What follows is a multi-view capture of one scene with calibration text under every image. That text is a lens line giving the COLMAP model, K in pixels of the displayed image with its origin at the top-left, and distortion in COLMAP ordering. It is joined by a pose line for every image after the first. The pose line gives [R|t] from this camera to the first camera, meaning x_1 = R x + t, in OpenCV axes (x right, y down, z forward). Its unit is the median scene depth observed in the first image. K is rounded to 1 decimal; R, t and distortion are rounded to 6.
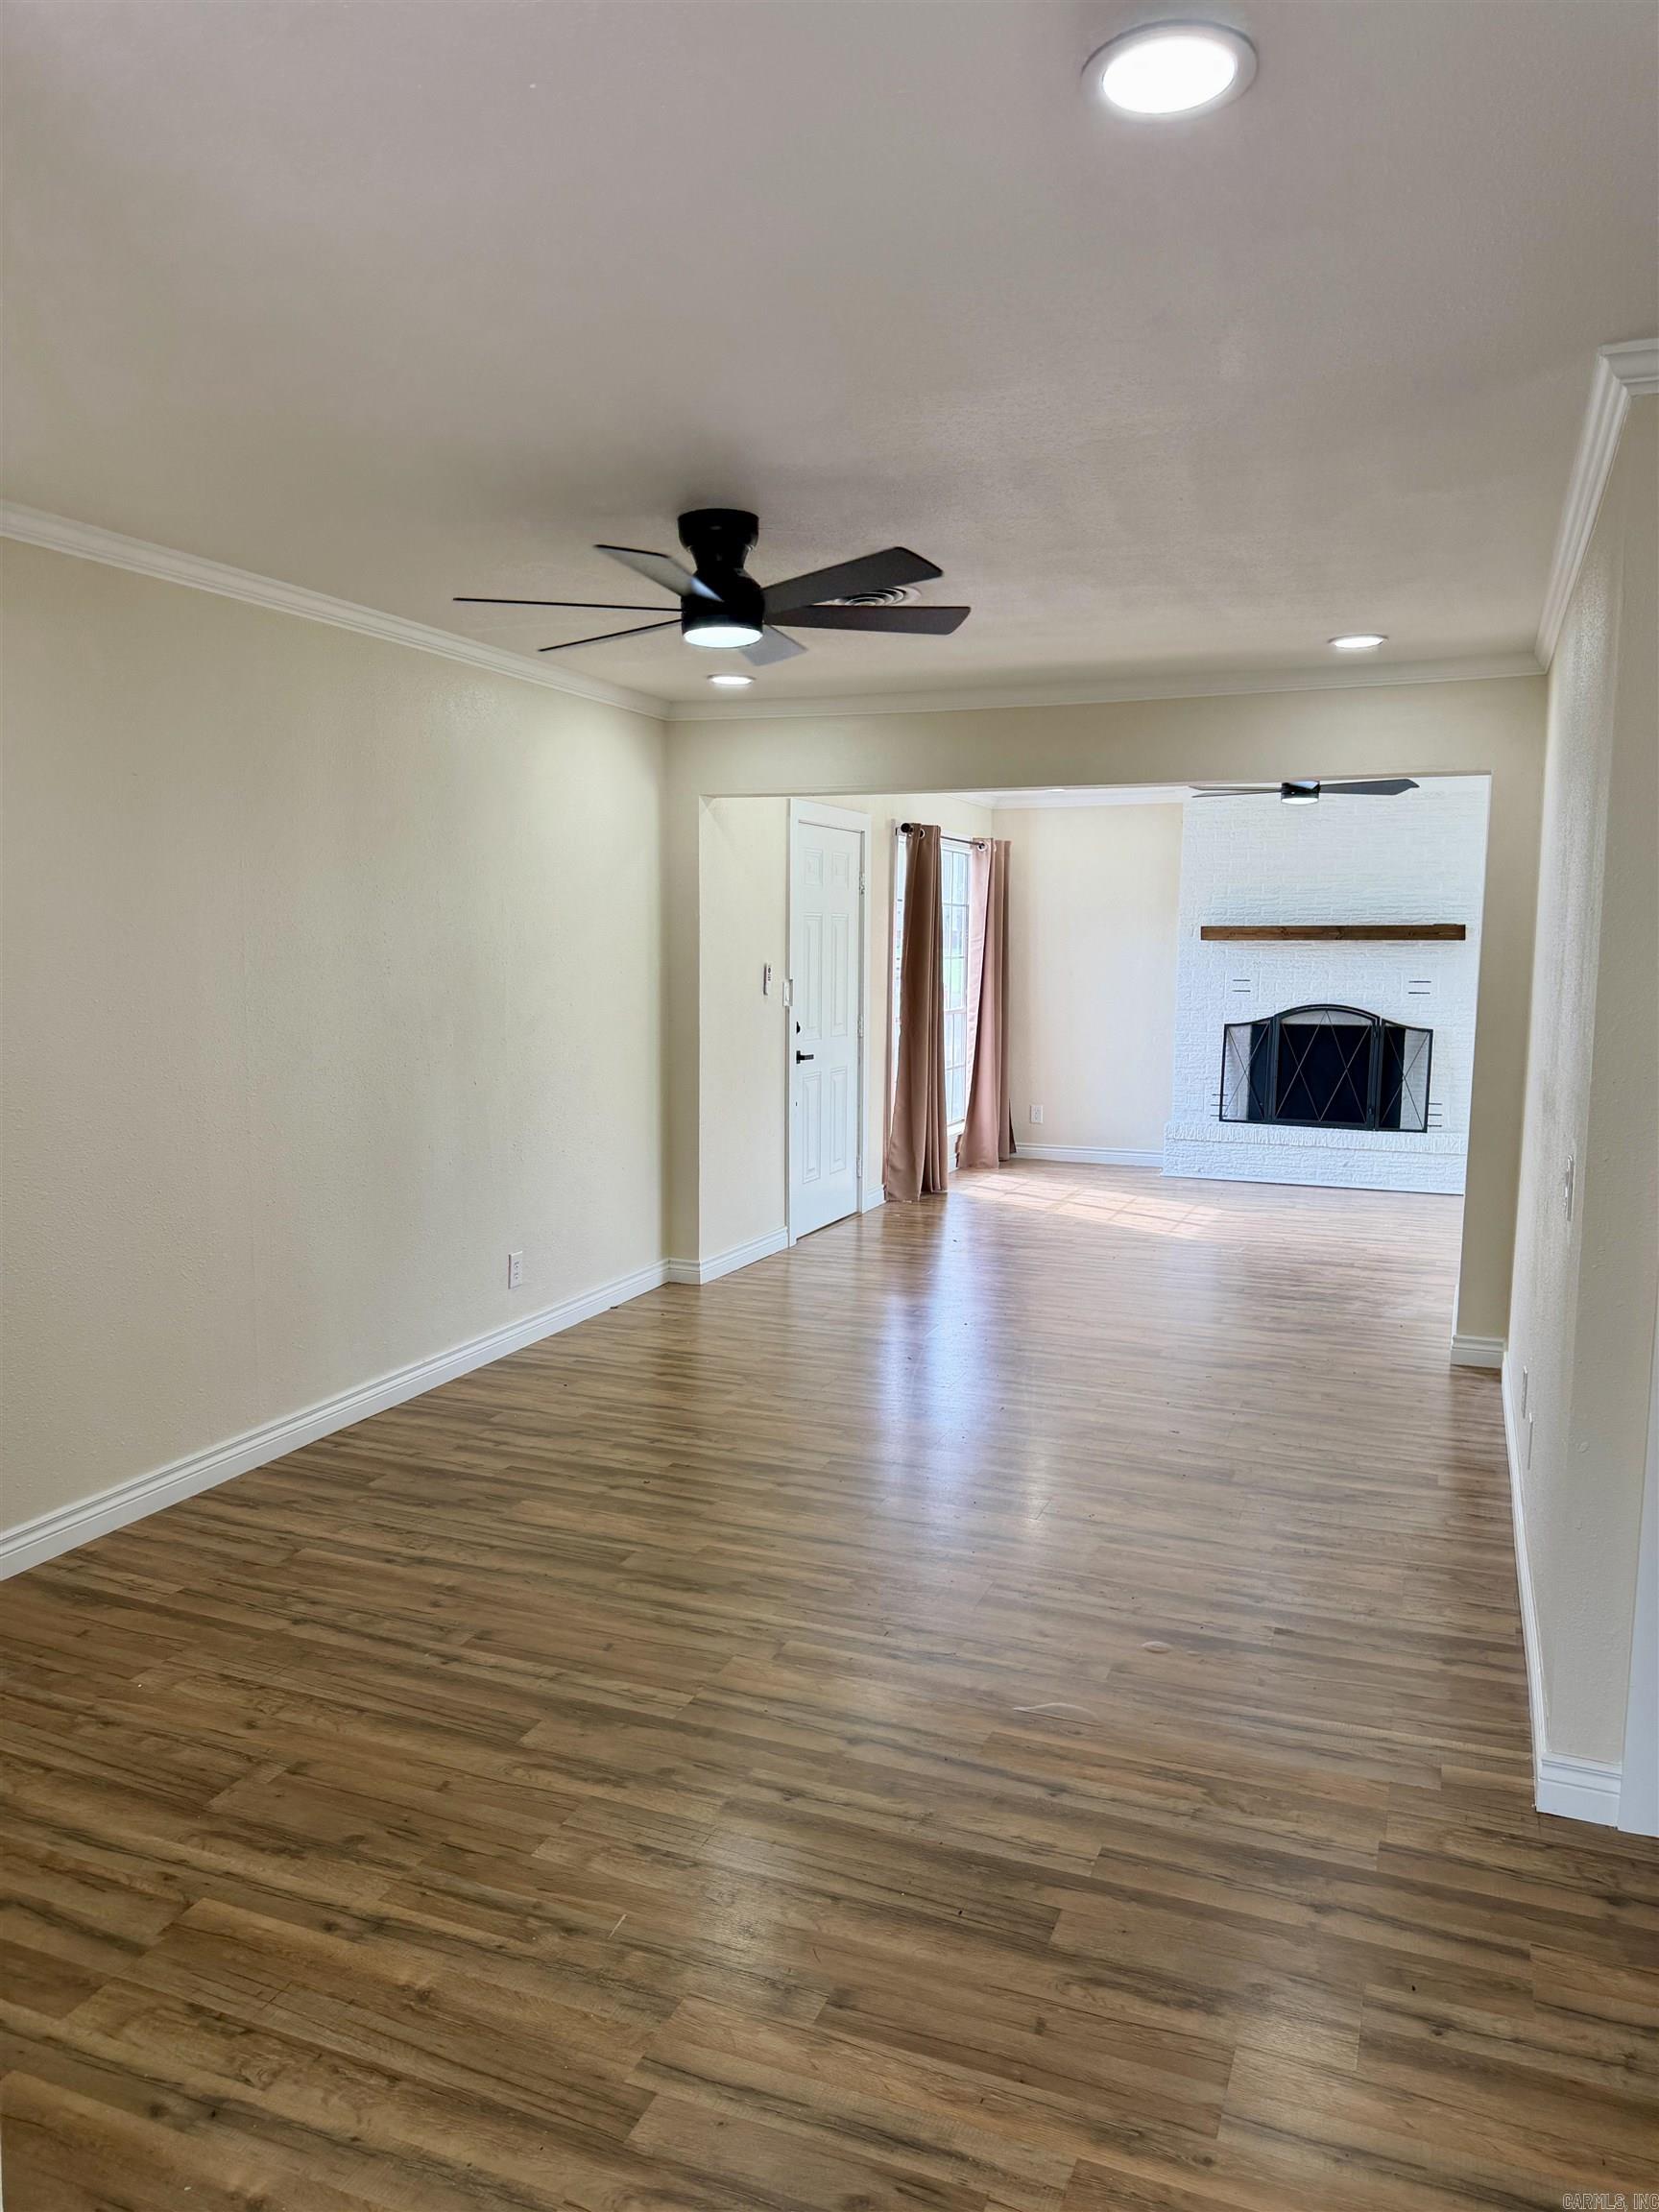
lens RADIAL K [[1583.5, 0, 821.9], [0, 1583.5, 1106.8], [0, 0, 1]] dist [0.053168, -0.028144]
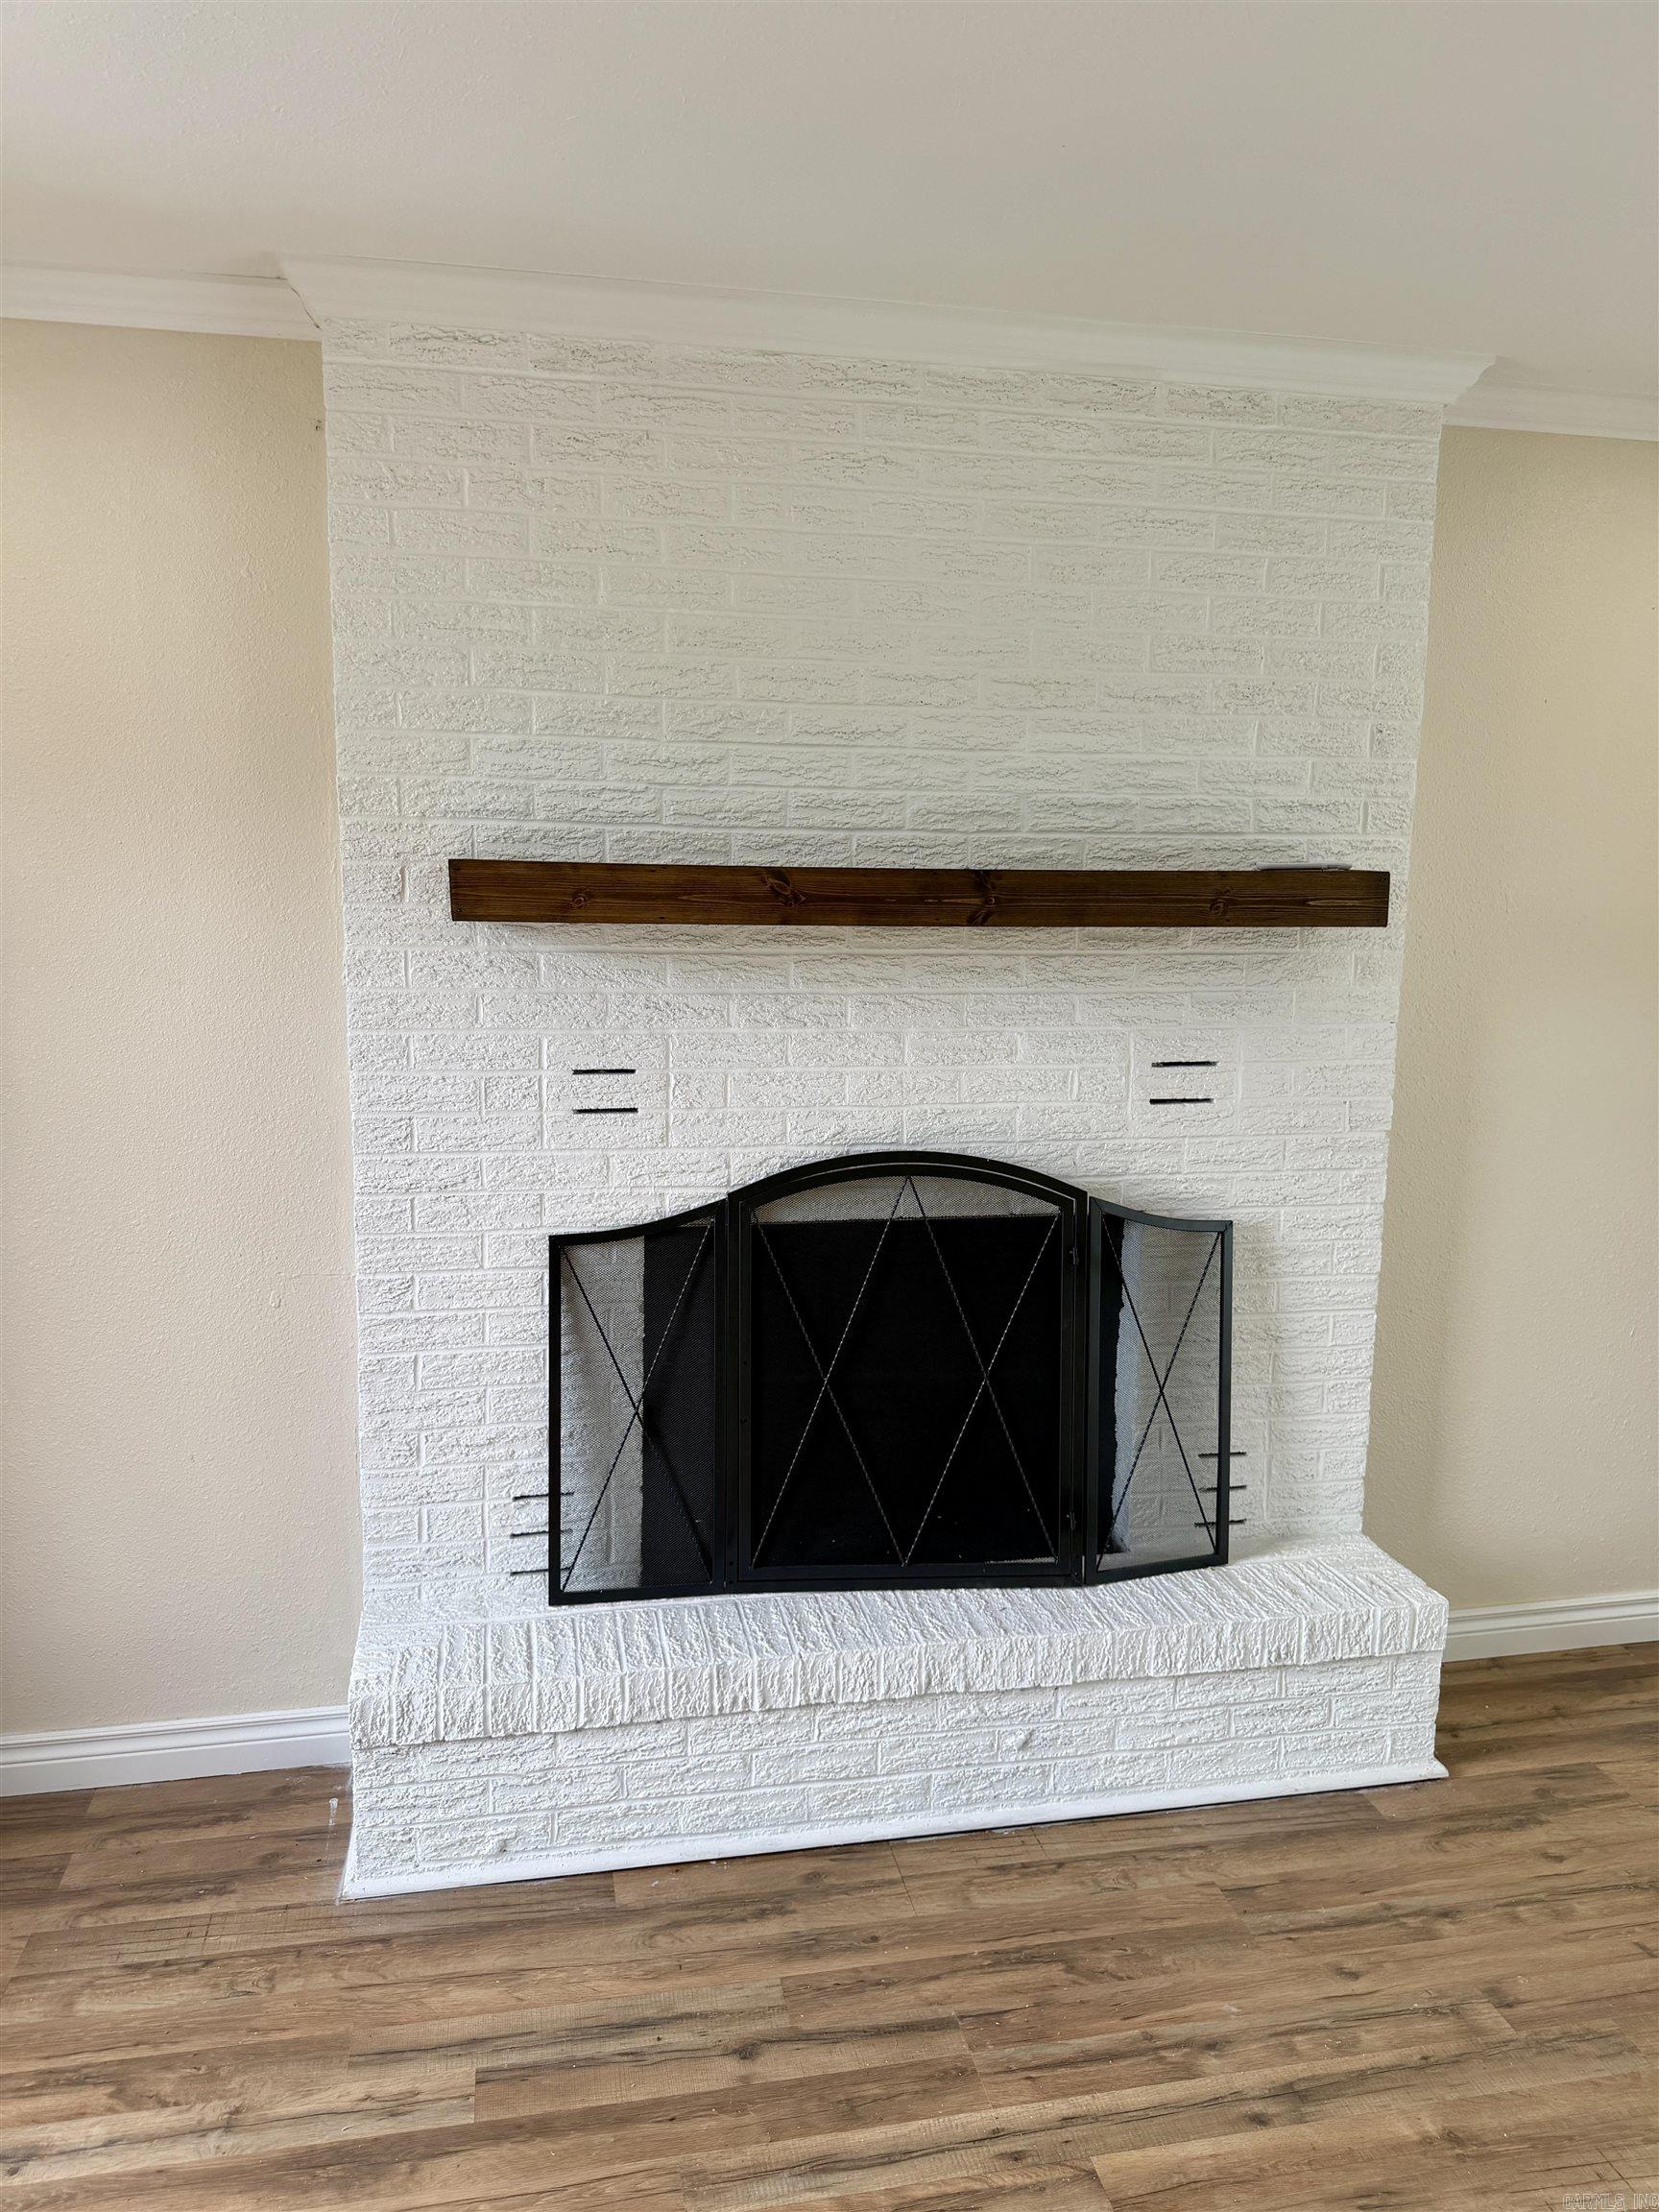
lens RADIAL K [[1583.5, 0, 814.6], [0, 1583.5, 1115.3], [0, 0, 1]] dist [0.053168, -0.028144]
pose [[0.839507, -0.072484, 0.538492, 0.153251], [0.048632, 0.997108, 0.058398, -0.087296], [-0.541168, -0.022838, 0.840605, 0.771664]]
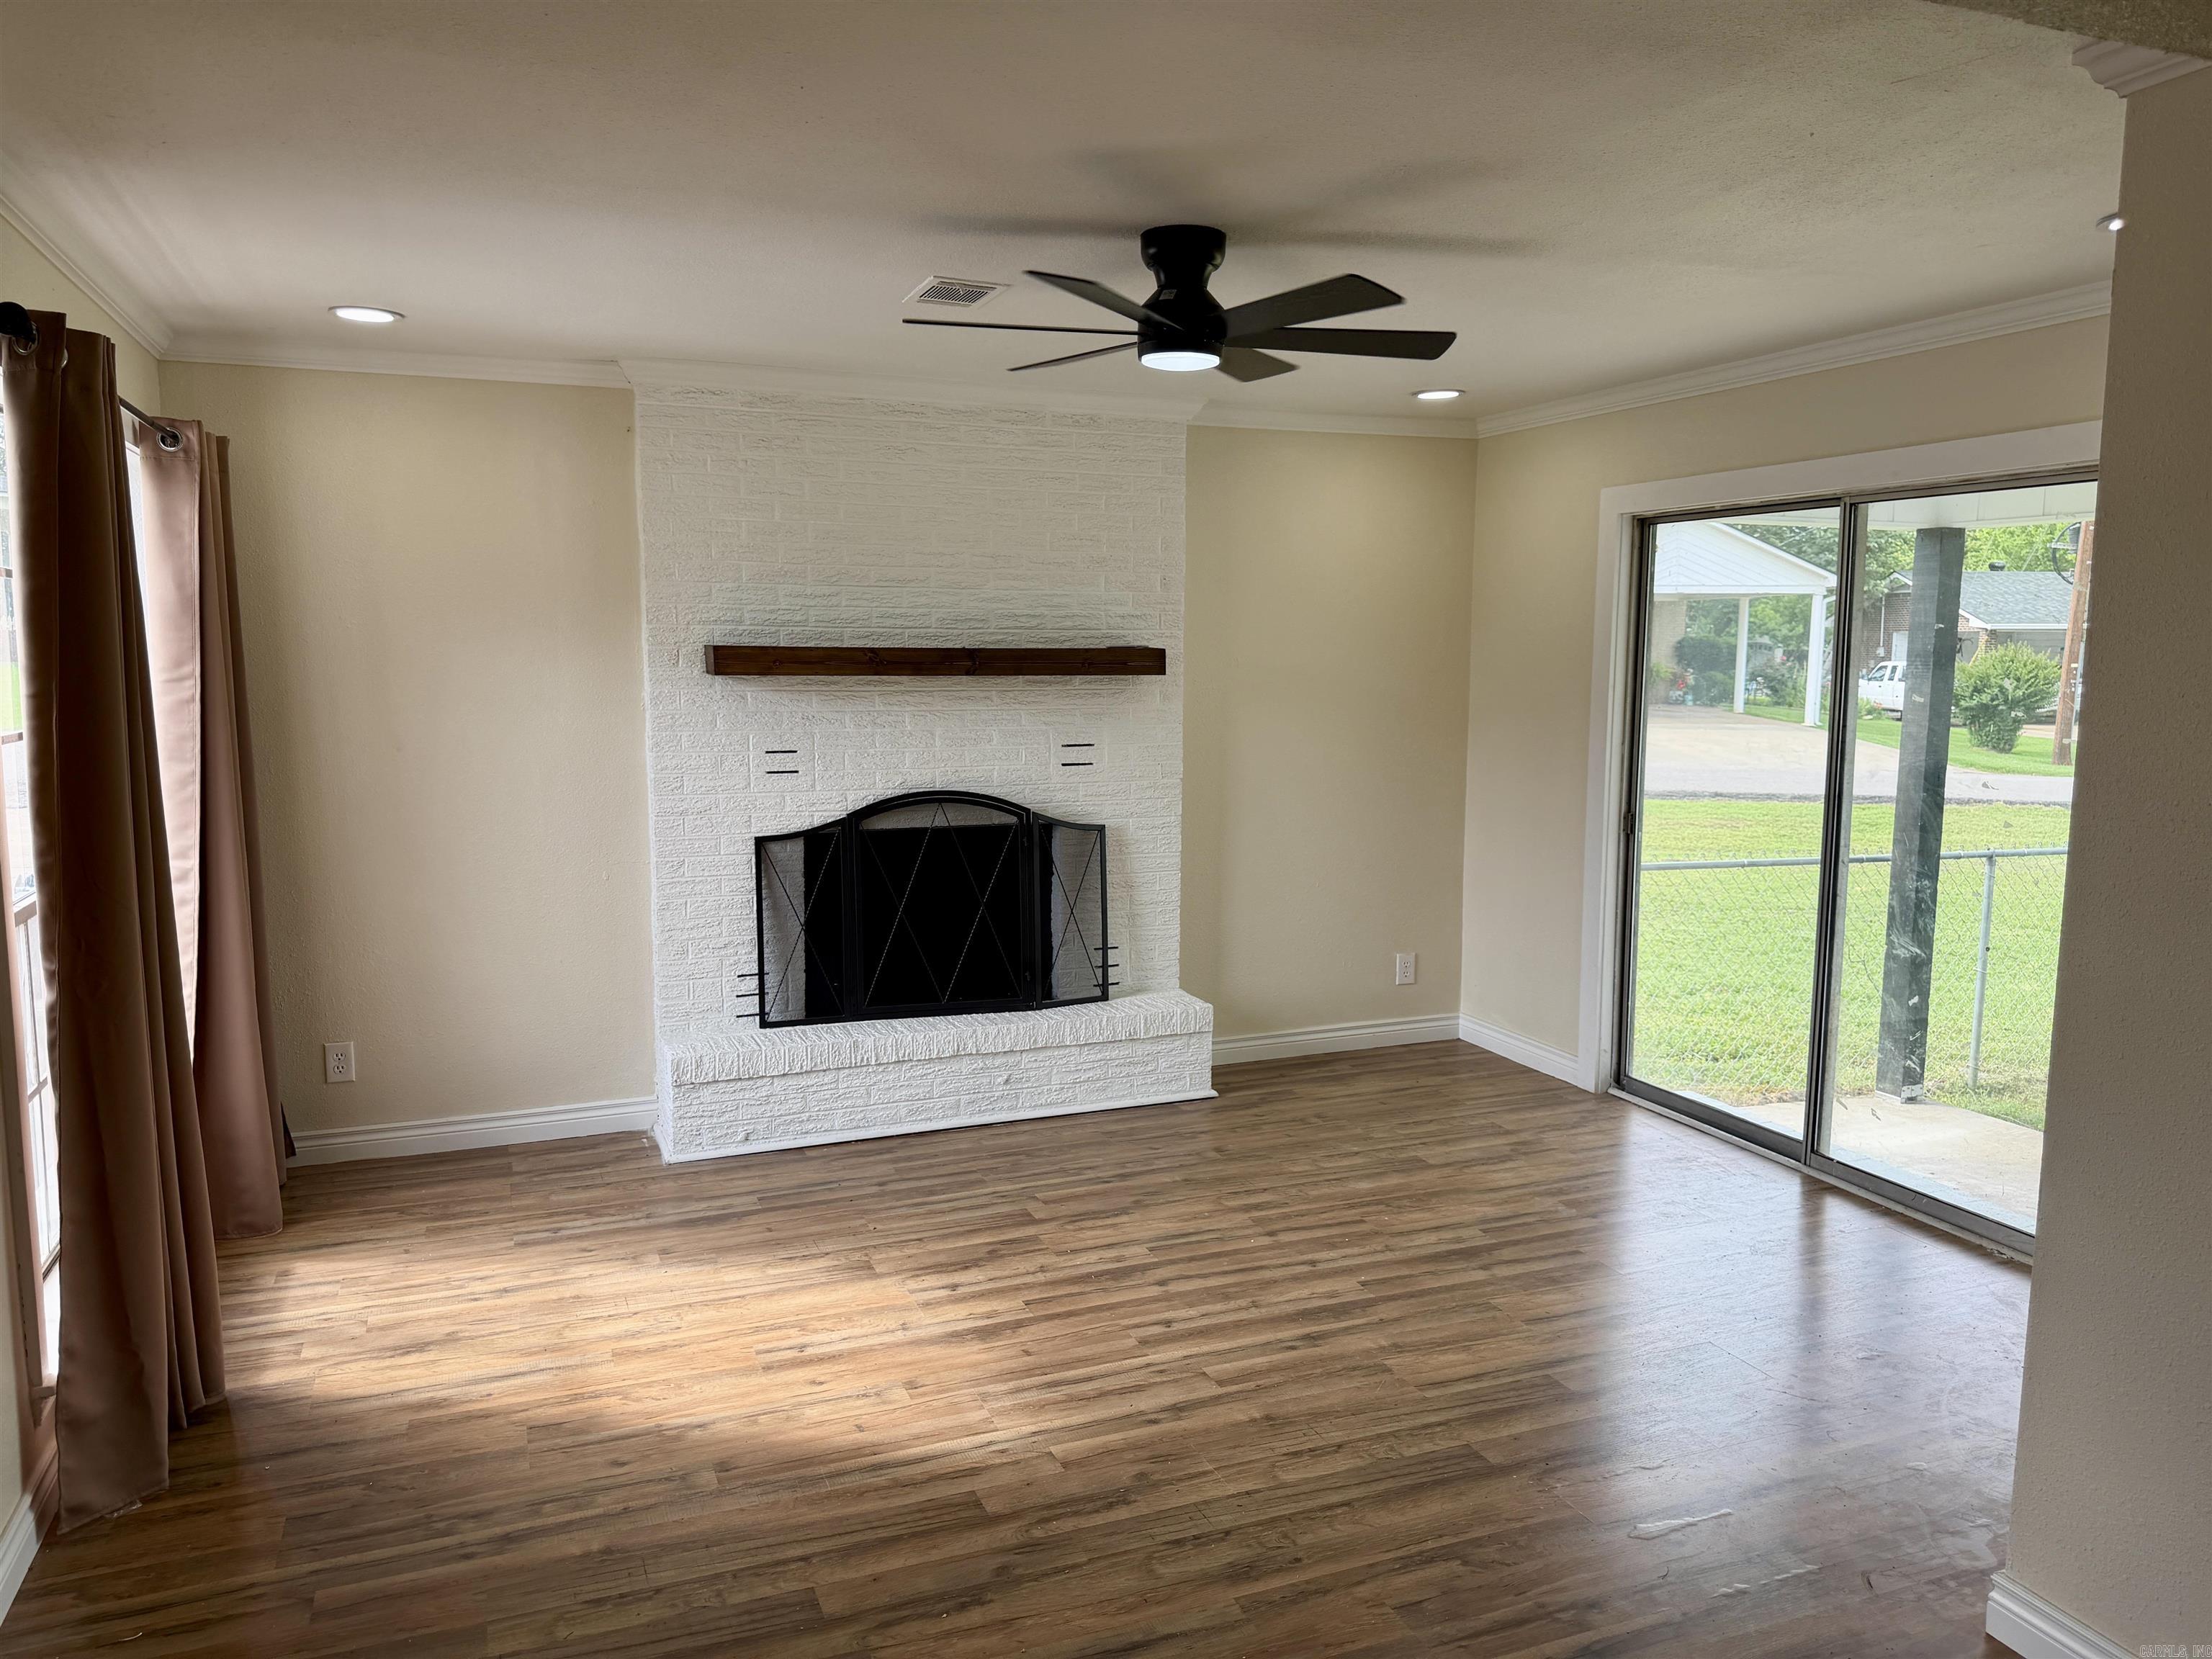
lens RADIAL K [[1583.5, 0, 1140.9], [0, 1583.5, 827.6], [0, 0, 1]] dist [0.053168, -0.028144]
pose [[0.709649, -0.077226, 0.700310, -0.017112], [0.074362, 0.996633, 0.034549, -0.065129], [-0.700620, 0.027559, 0.713002, 0.559191]]
